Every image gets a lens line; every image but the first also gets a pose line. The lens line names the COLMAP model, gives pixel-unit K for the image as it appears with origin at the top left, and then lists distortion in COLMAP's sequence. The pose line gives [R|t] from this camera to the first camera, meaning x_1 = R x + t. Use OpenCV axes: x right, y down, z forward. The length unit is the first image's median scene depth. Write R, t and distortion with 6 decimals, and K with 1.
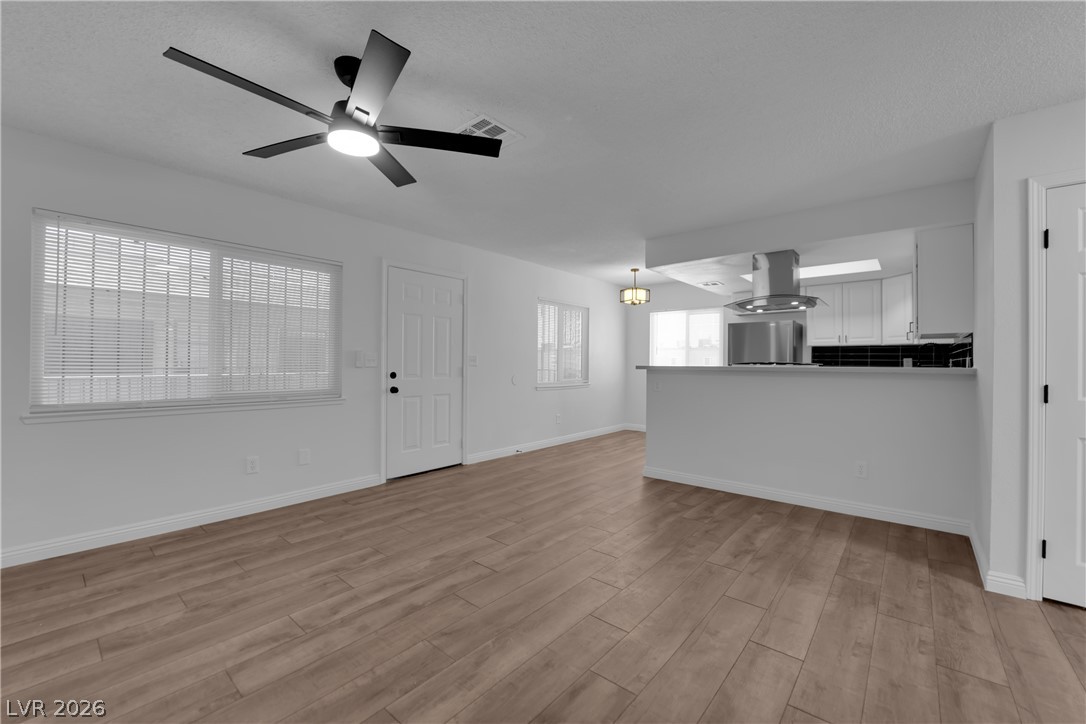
lens RADIAL K [[438.2, 0, 545.2], [0, 438.2, 363.0], [0, 0, 1]] dist [-0.011366, -0.001357]
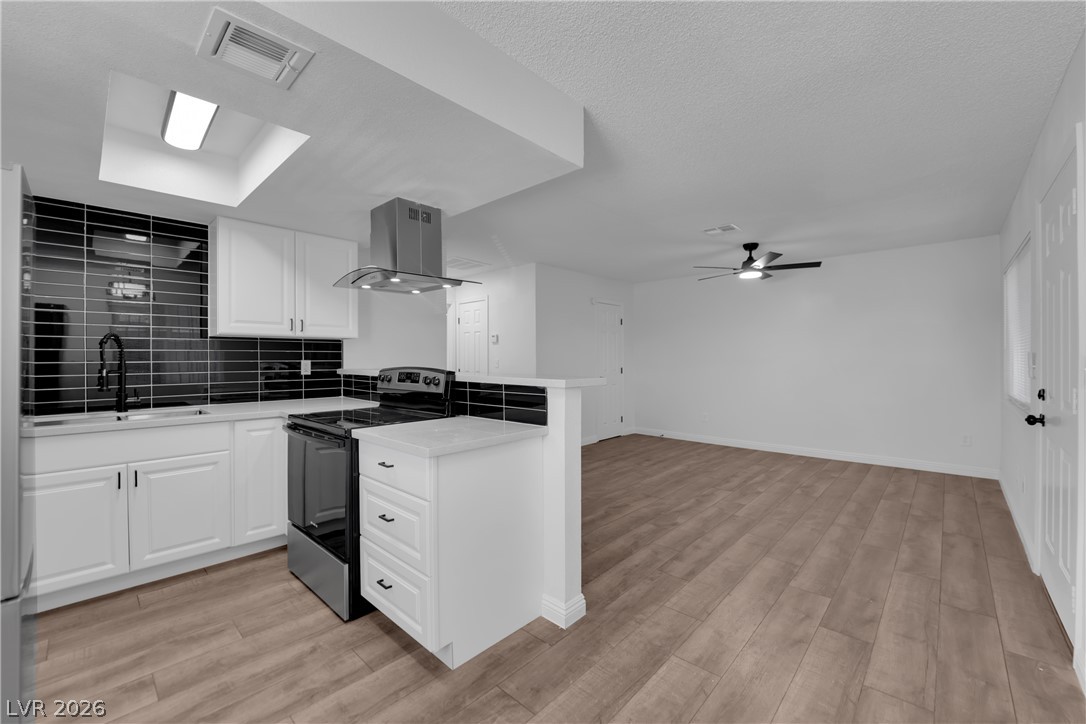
lens RADIAL K [[438.2, 0, 539.6], [0, 438.2, 361.5], [0, 0, 1]] dist [-0.011366, -0.001357]
pose [[-0.998131, -0.005375, 0.060879, 0.381944], [-0.004680, 0.999922, 0.011548, -0.026800], [-0.060936, 0.011241, -0.998078, 2.270121]]
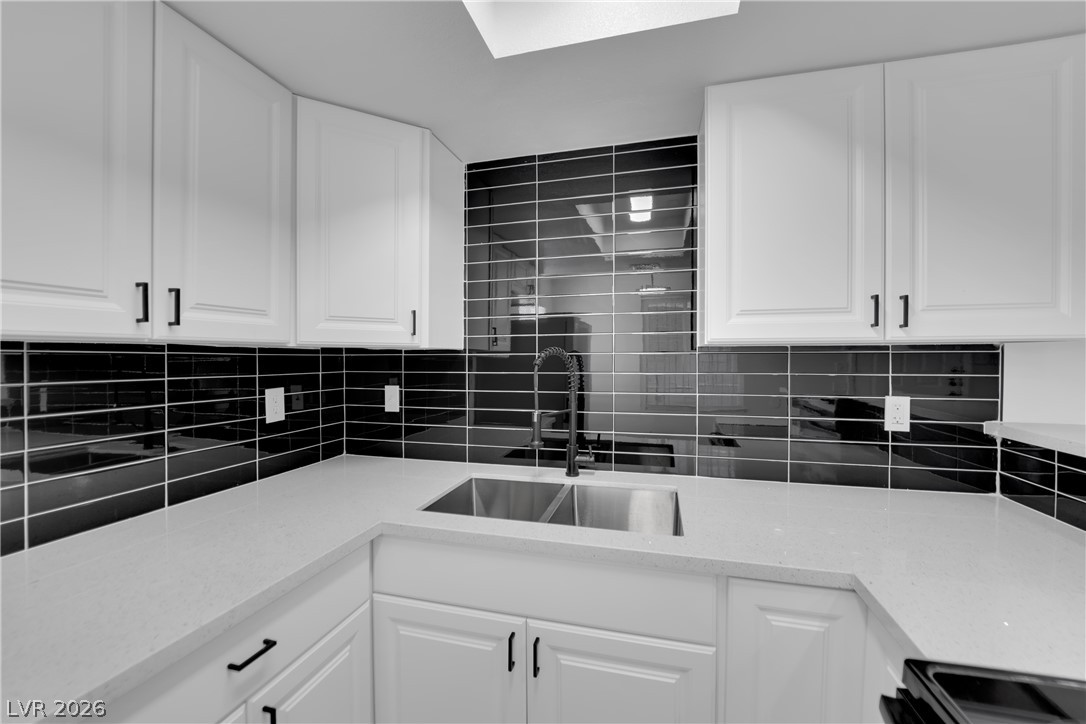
lens RADIAL K [[438.2, 0, 543.8], [0, 438.2, 362.6], [0, 0, 1]] dist [-0.011366, -0.001357]
pose [[-0.425556, -0.020093, 0.904709, 0.817373], [0.002959, 0.999717, 0.023595, -0.064838], [-0.904927, 0.012718, -0.425376, 1.690201]]
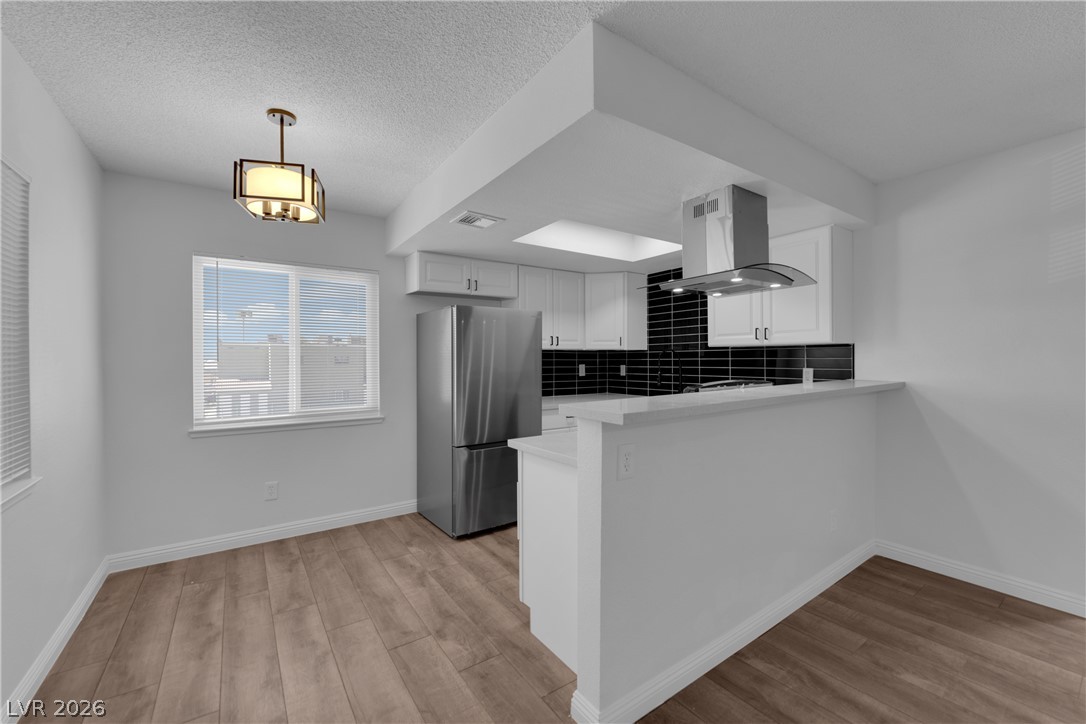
lens RADIAL K [[438.2, 0, 543.4], [0, 438.2, 361.0], [0, 0, 1]] dist [-0.011366, -0.001357]
pose [[0.262075, -0.013306, 0.964956, -0.147996], [0.012298, 0.999870, 0.010448, -0.051372], [-0.964969, 0.009129, 0.262205, 1.474522]]
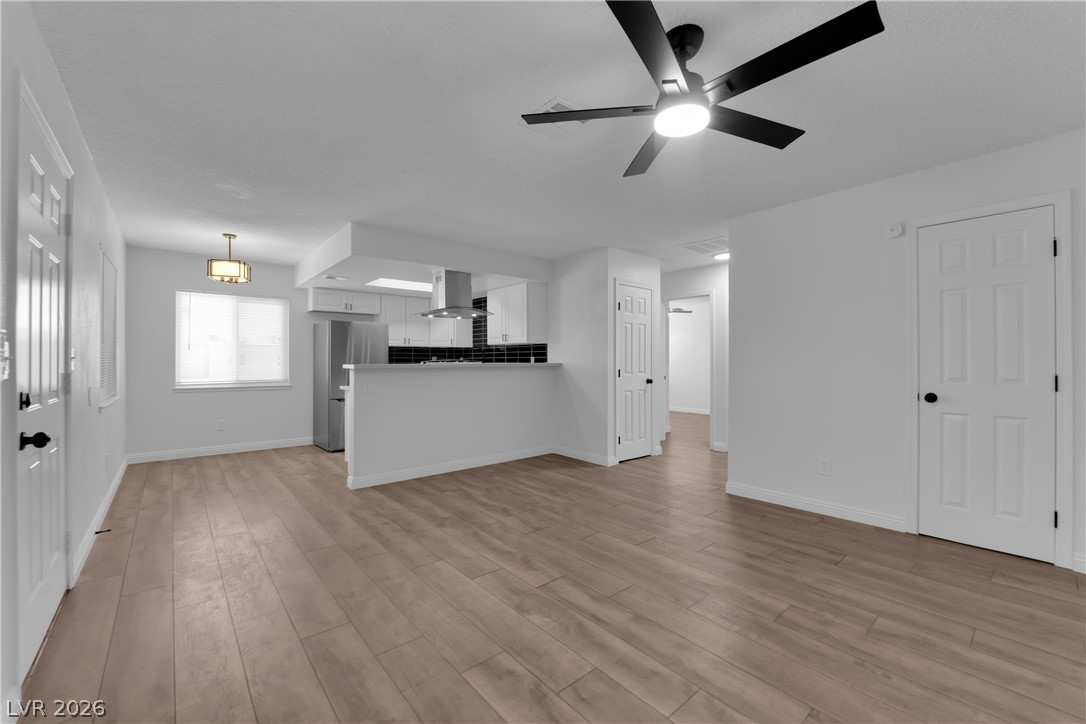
lens RADIAL K [[438.2, 0, 542.4], [0, 438.2, 361.4], [0, 0, 1]] dist [-0.011366, -0.001357]
pose [[0.170472, -0.008929, 0.985322, -0.892793], [0.006314, 0.999948, 0.007969, -0.008619], [-0.985342, 0.004863, 0.170520, 0.727391]]
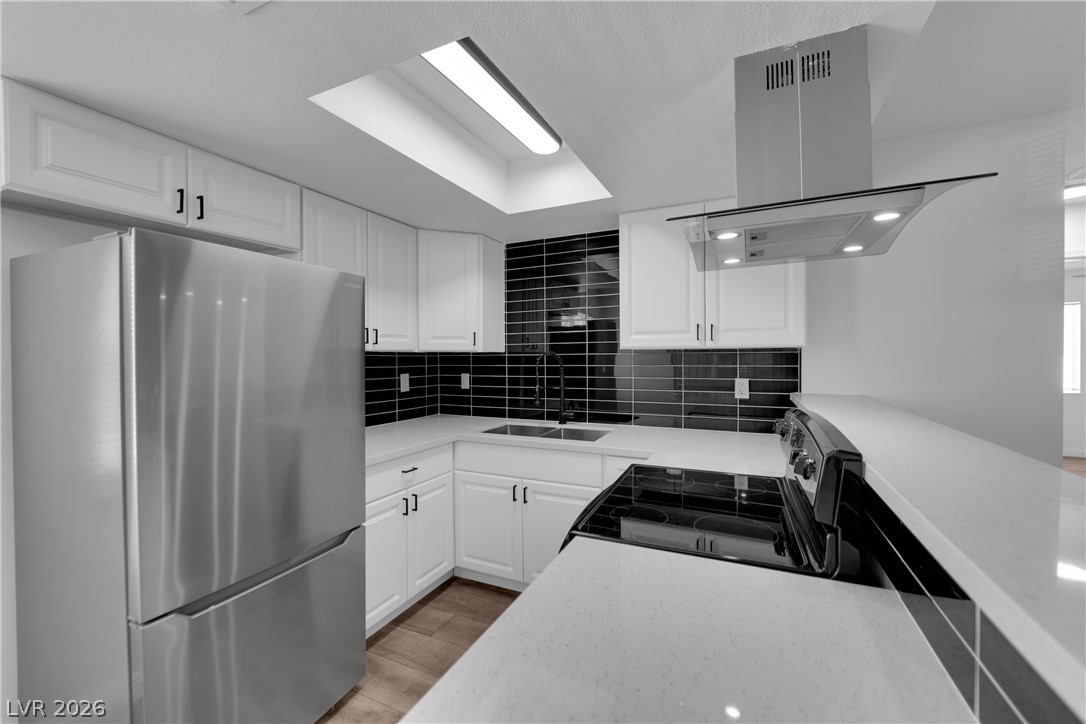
lens RADIAL K [[438.2, 0, 543.2], [0, 438.2, 364.3], [0, 0, 1]] dist [-0.011366, -0.001357]
pose [[-0.258363, -0.024565, 0.965735, 0.367049], [0.009646, 0.999561, 0.028006, -0.068983], [-0.966000, 0.016552, -0.258013, 1.714083]]
